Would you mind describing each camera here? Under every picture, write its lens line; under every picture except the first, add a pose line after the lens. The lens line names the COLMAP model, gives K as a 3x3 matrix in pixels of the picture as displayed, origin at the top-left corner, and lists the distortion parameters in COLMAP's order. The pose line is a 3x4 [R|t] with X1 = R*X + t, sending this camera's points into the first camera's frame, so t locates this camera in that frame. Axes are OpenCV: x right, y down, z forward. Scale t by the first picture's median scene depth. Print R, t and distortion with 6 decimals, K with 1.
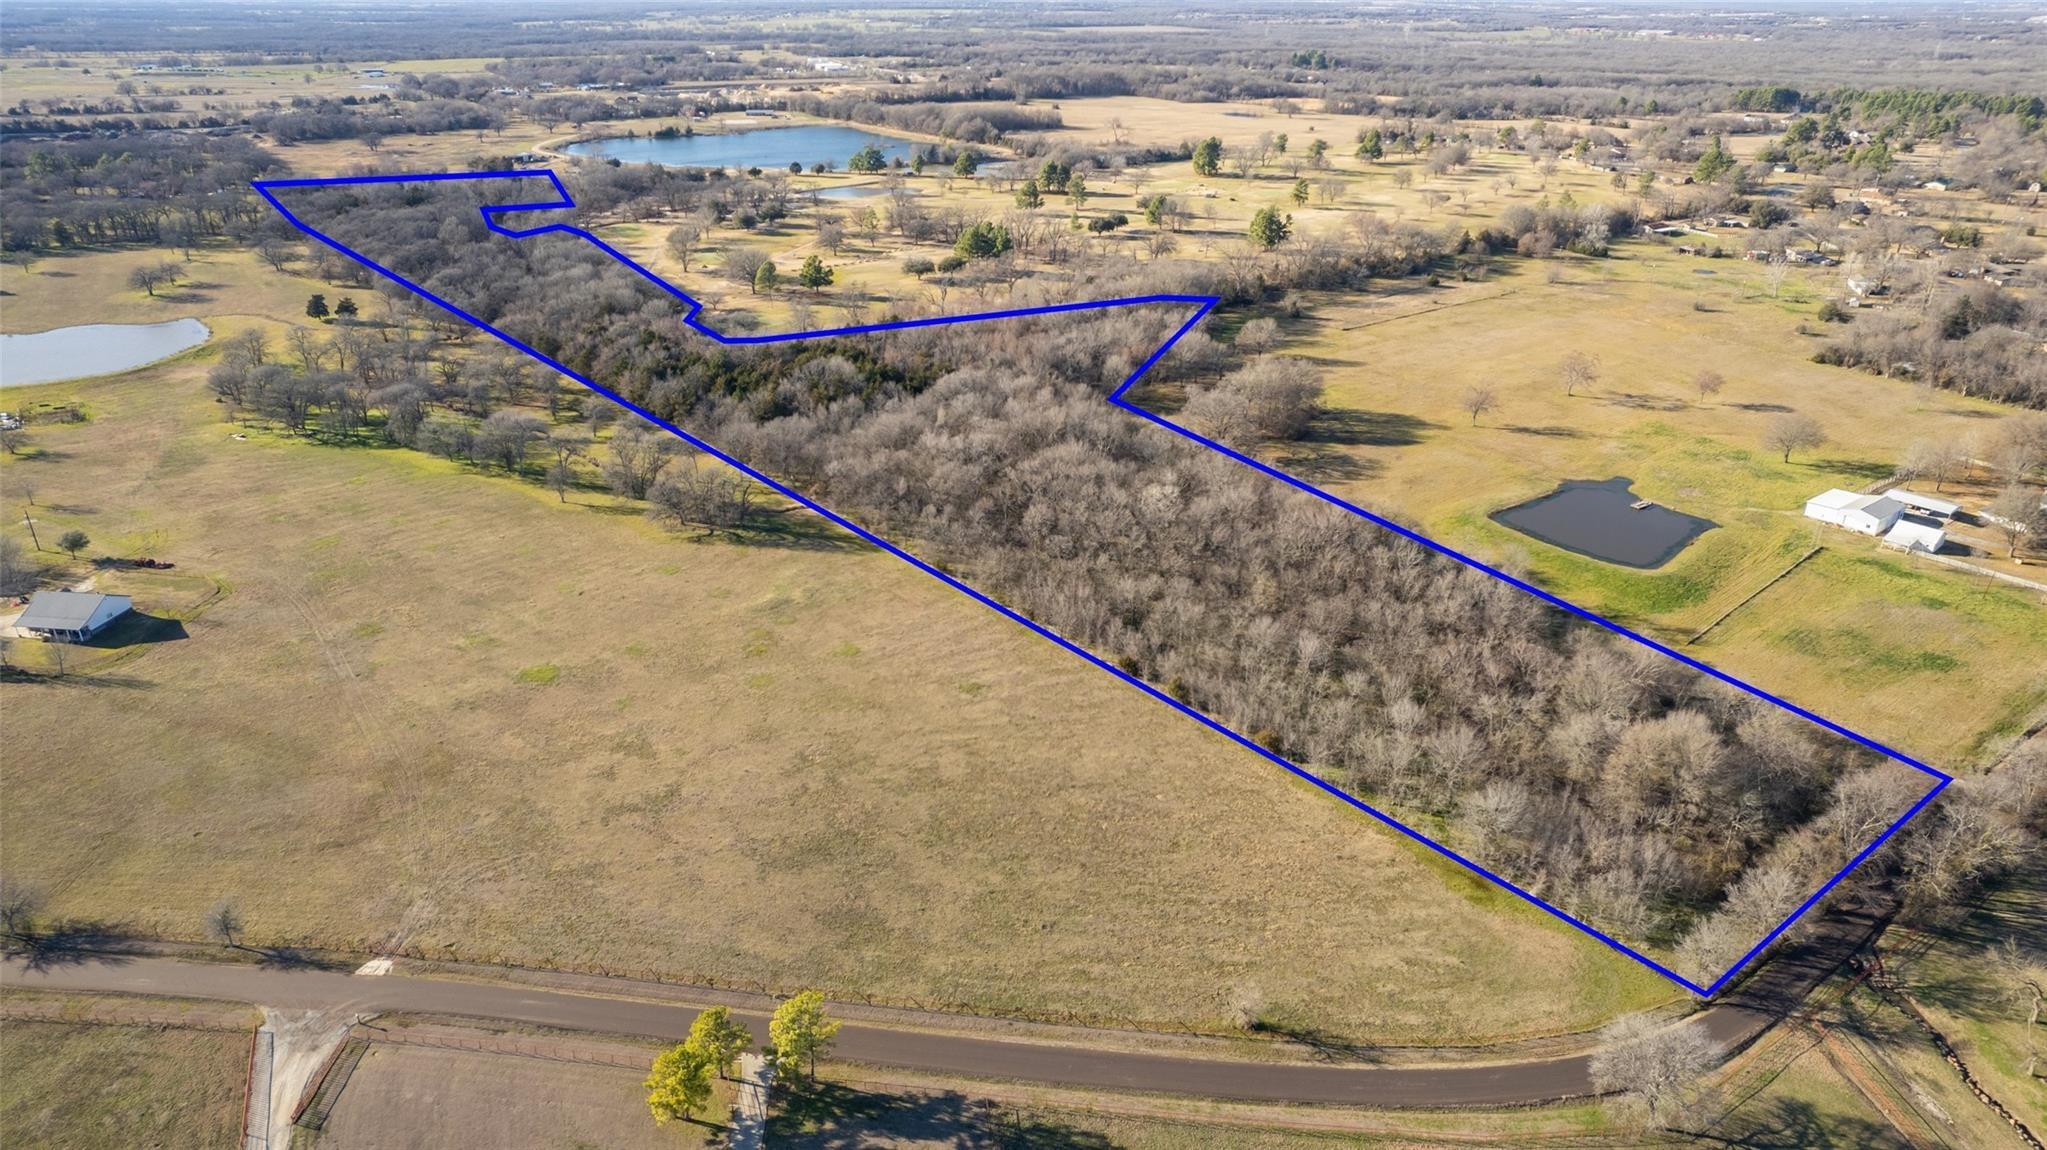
lens RADIAL K [[1310.1, 0, 1024.8], [0, 1310.1, 580.1], [0, 0, 1]] dist [-0.080543, 0.073744]
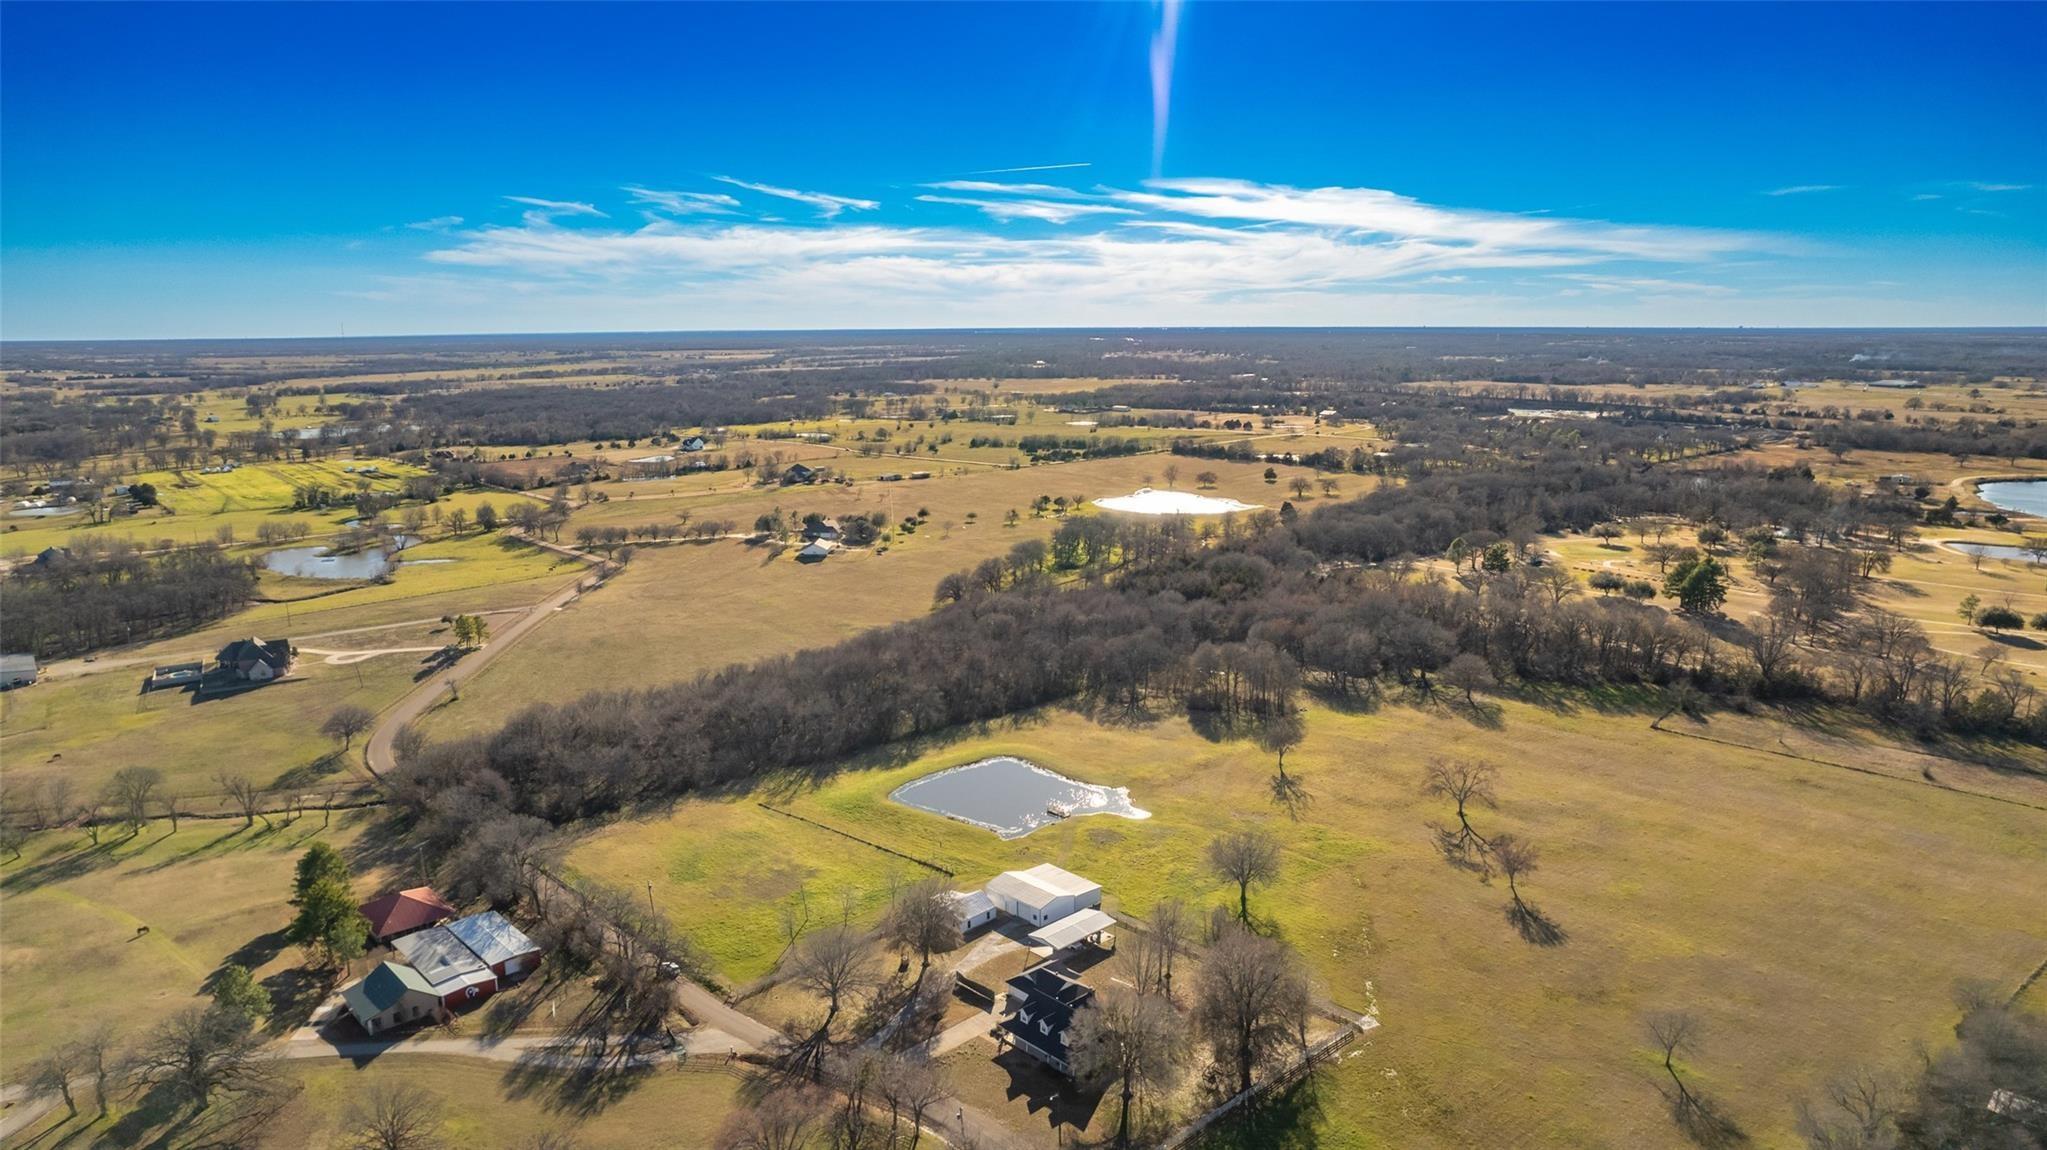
lens RADIAL K [[1310.1, 0, 1024.8], [0, 1310.1, 580.1], [0, 0, 1]] dist [-0.080543, 0.073744]
pose [[0.107624, 0.189538, -0.975957, 1.342416], [-0.411926, 0.901934, 0.129737, -0.316036], [0.904839, 0.388060, 0.175145, 0.743479]]
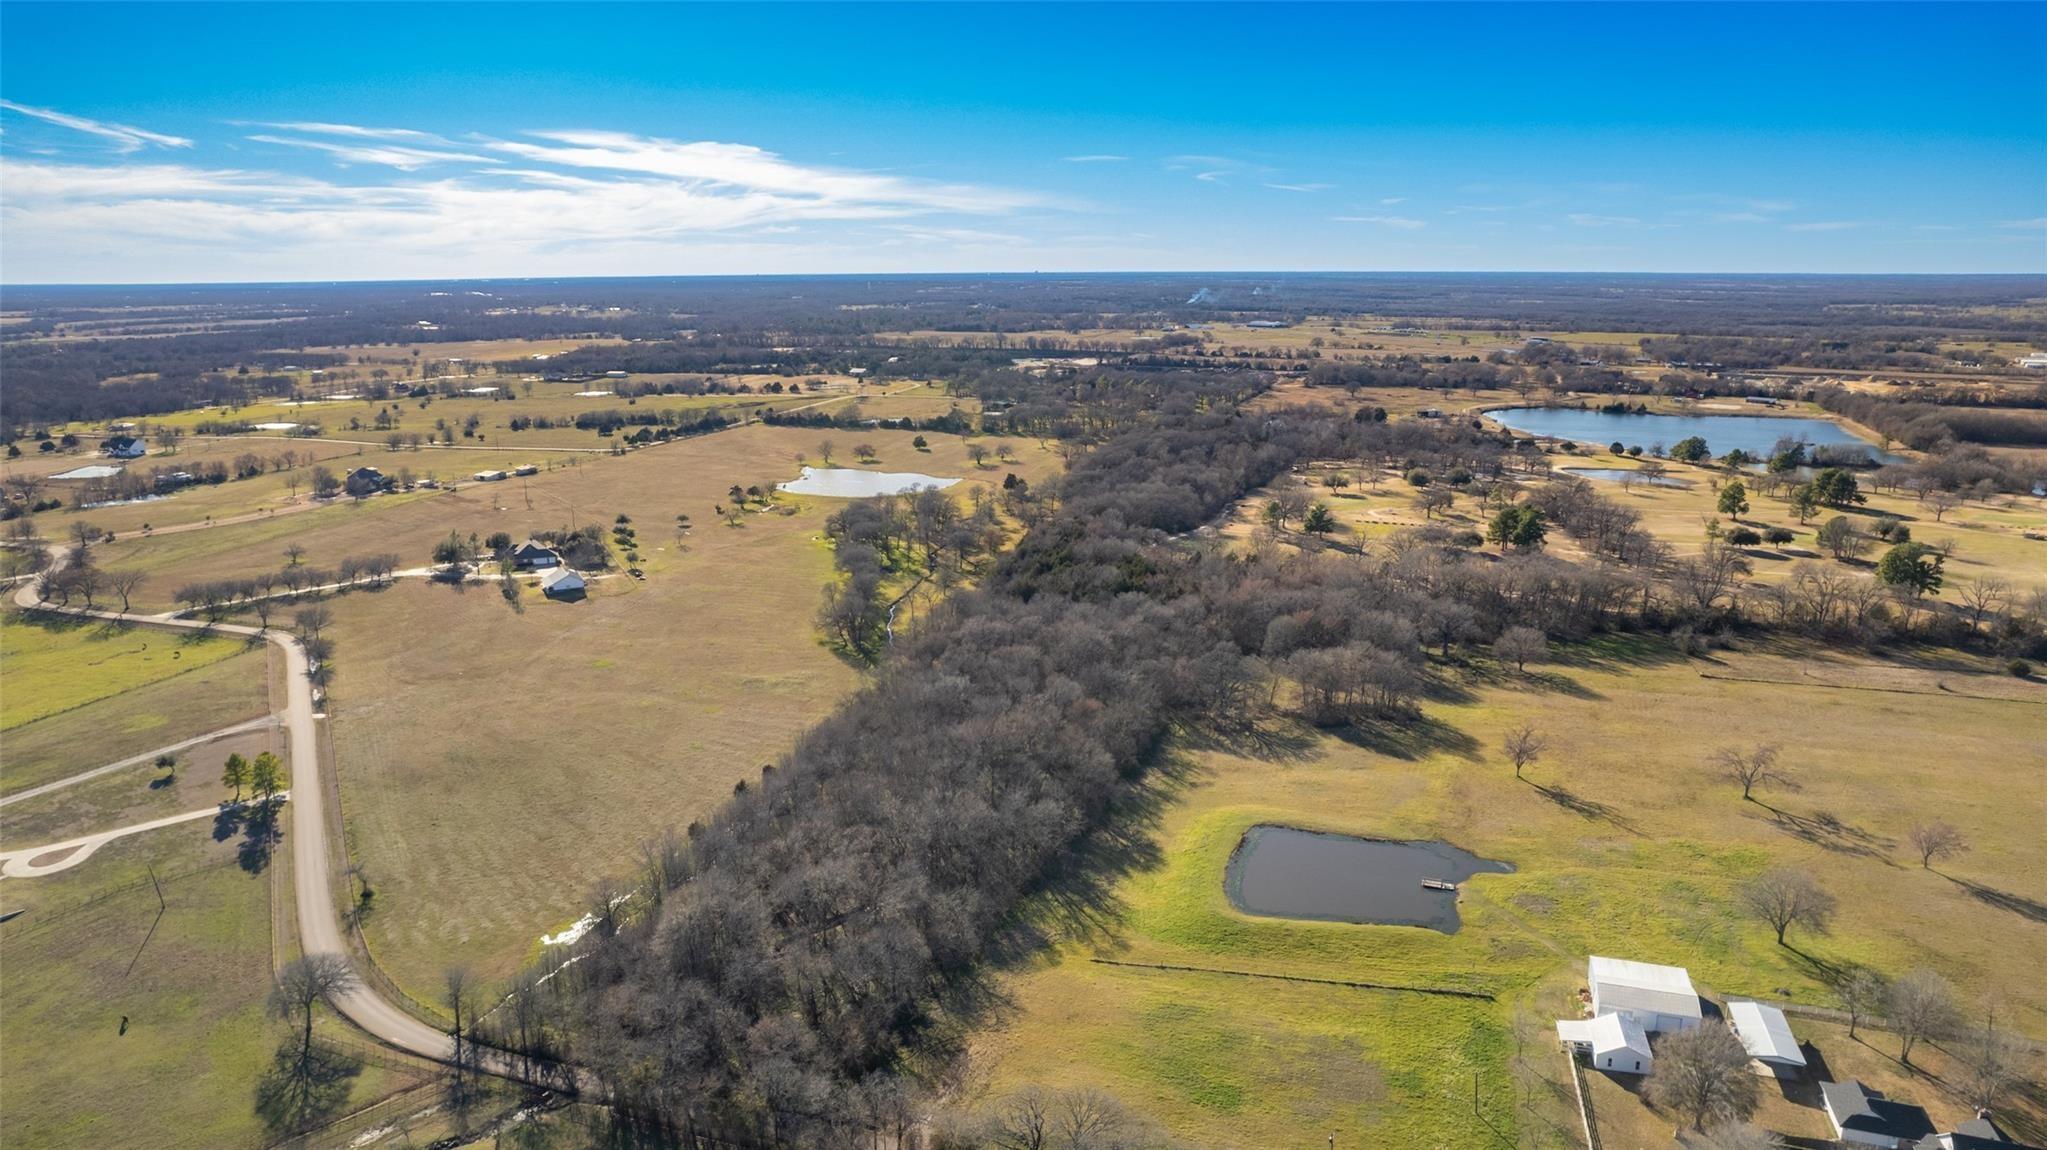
lens RADIAL K [[1310.1, 0, 1024.8], [0, 1310.1, 580.1], [0, 0, 1]] dist [-0.080543, 0.073744]
pose [[0.570655, 0.186564, -0.799717, 0.924788], [-0.339098, 0.940480, -0.022568, -0.128510], [0.747907, 0.284061, 0.599953, 0.280795]]
